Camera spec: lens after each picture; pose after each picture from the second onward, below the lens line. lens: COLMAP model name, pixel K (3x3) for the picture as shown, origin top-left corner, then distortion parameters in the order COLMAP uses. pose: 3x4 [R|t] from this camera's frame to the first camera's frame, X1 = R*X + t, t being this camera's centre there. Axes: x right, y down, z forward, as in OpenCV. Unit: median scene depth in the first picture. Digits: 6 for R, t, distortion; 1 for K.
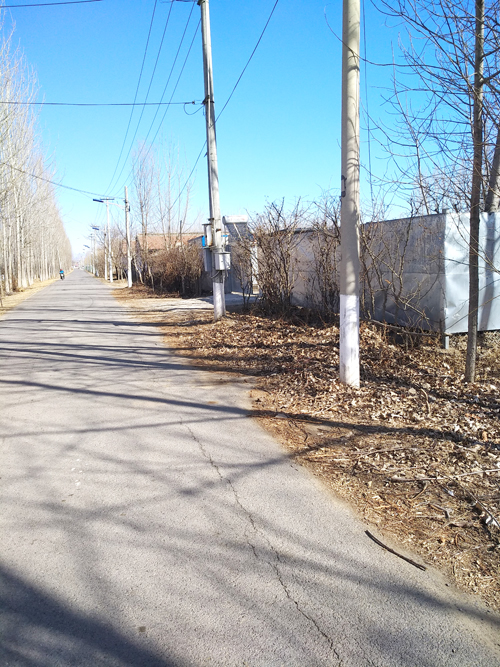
lens RADIAL K [[525.8, 0, 249.8], [0, 525.8, 331.5], [0, 0, 1]] dist [0.000080, 0.004788]
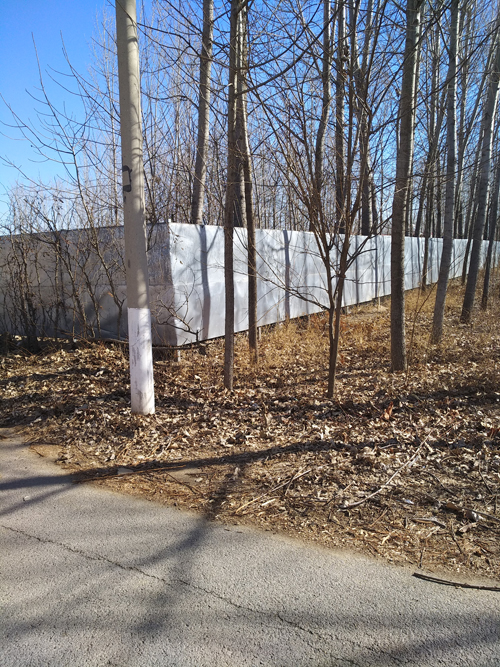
lens RADIAL K [[525.8, 0, 249.8], [0, 525.8, 331.5], [0, 0, 1]] dist [0.000080, 0.004788]
pose [[0.736912, -0.077918, 0.671483, -0.267737], [0.100796, 0.994895, 0.004828, -0.020316], [-0.668431, 0.064125, 0.741005, 0.279008]]
